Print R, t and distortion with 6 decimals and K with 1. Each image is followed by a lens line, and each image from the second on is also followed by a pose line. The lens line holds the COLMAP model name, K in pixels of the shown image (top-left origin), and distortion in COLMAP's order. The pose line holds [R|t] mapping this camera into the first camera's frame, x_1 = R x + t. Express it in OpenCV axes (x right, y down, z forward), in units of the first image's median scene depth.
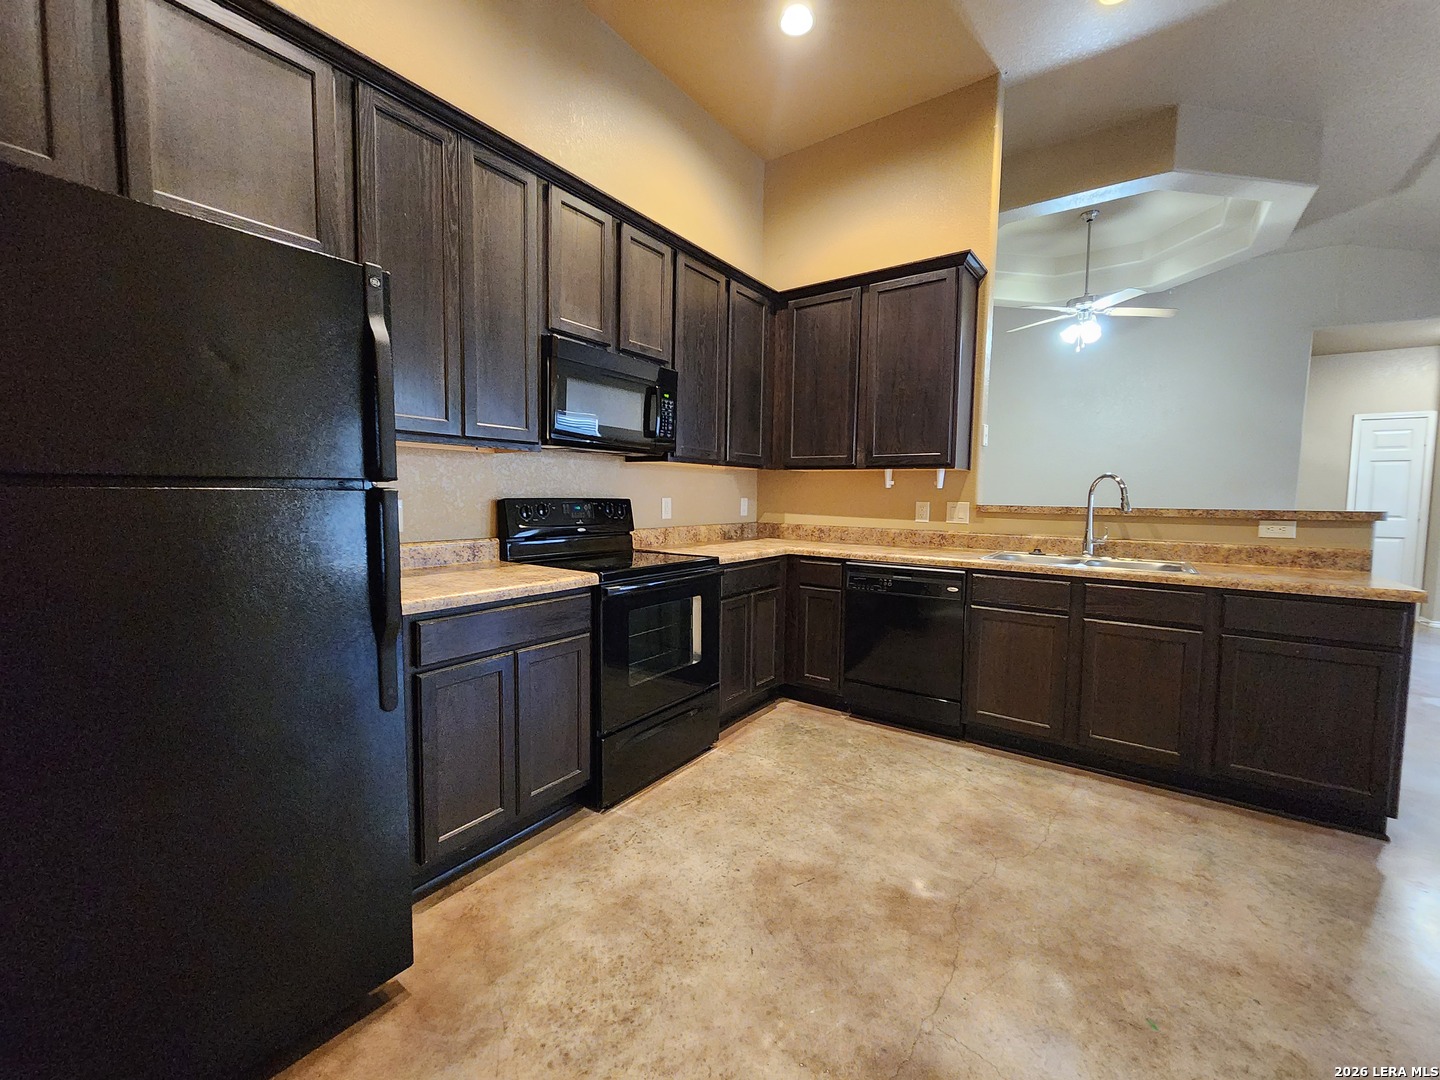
lens RADIAL K [[588.1, 0, 732.1], [0, 588.1, 532.1], [0, 0, 1]] dist [0.003657, -0.003004]
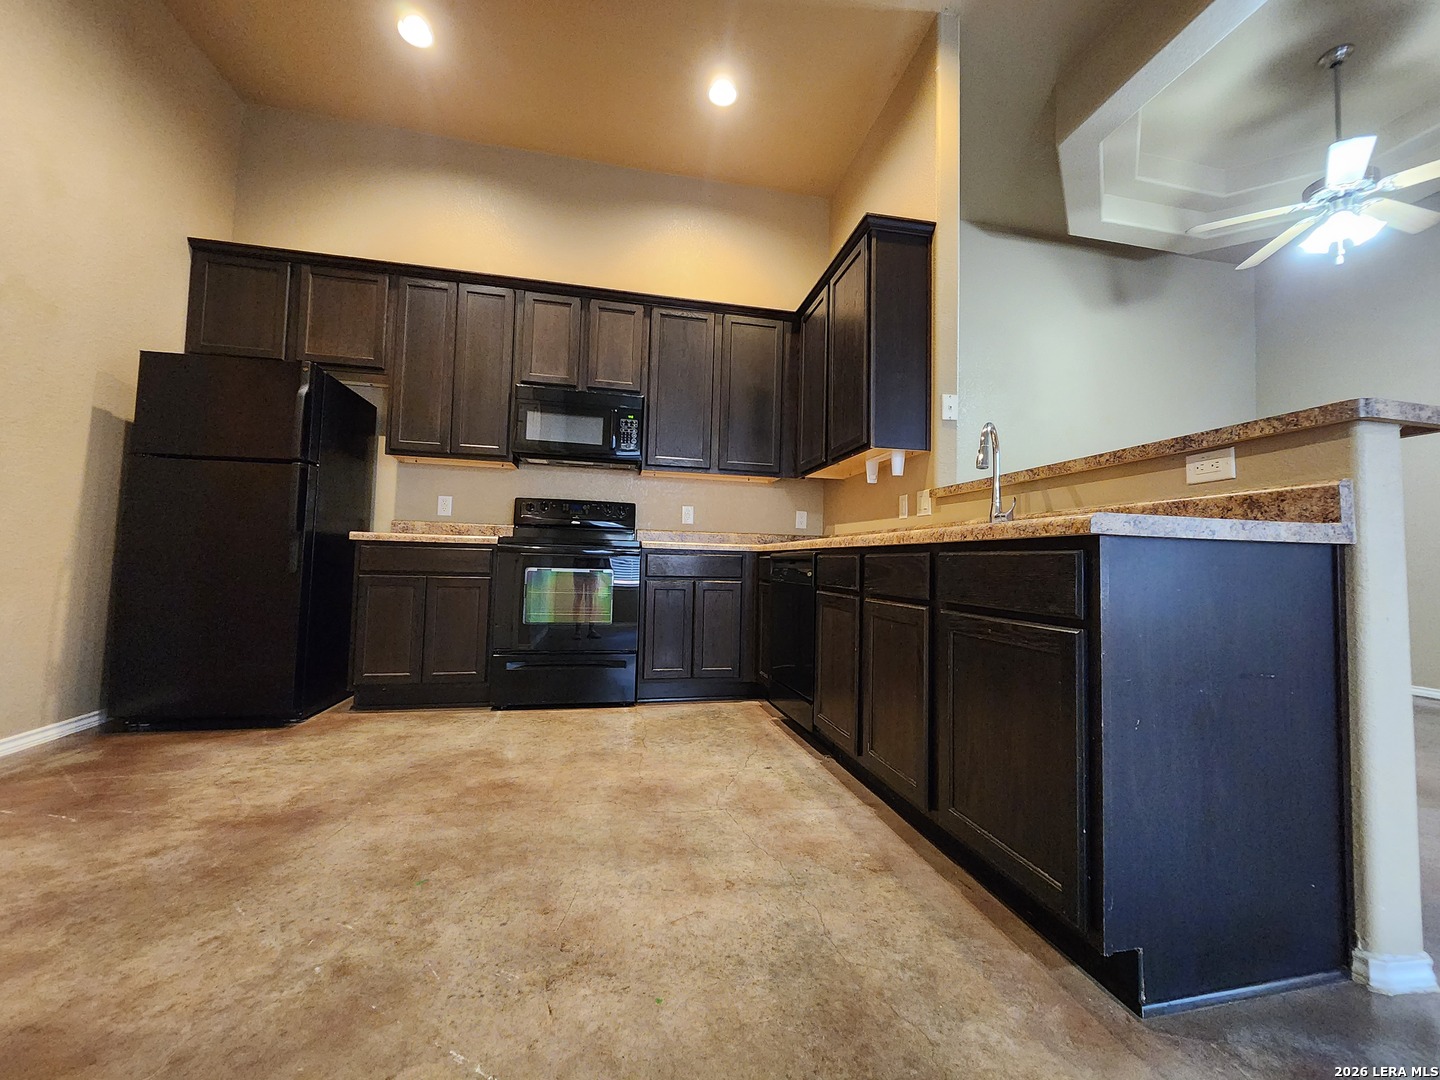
lens RADIAL K [[588.1, 0, 732.1], [0, 588.1, 532.1], [0, 0, 1]] dist [0.003657, -0.003004]
pose [[0.735829, -0.029789, -0.676512, 1.045163], [-0.058850, 0.992439, -0.107711, 0.159990], [0.674606, 0.119069, 0.728512, 0.292954]]
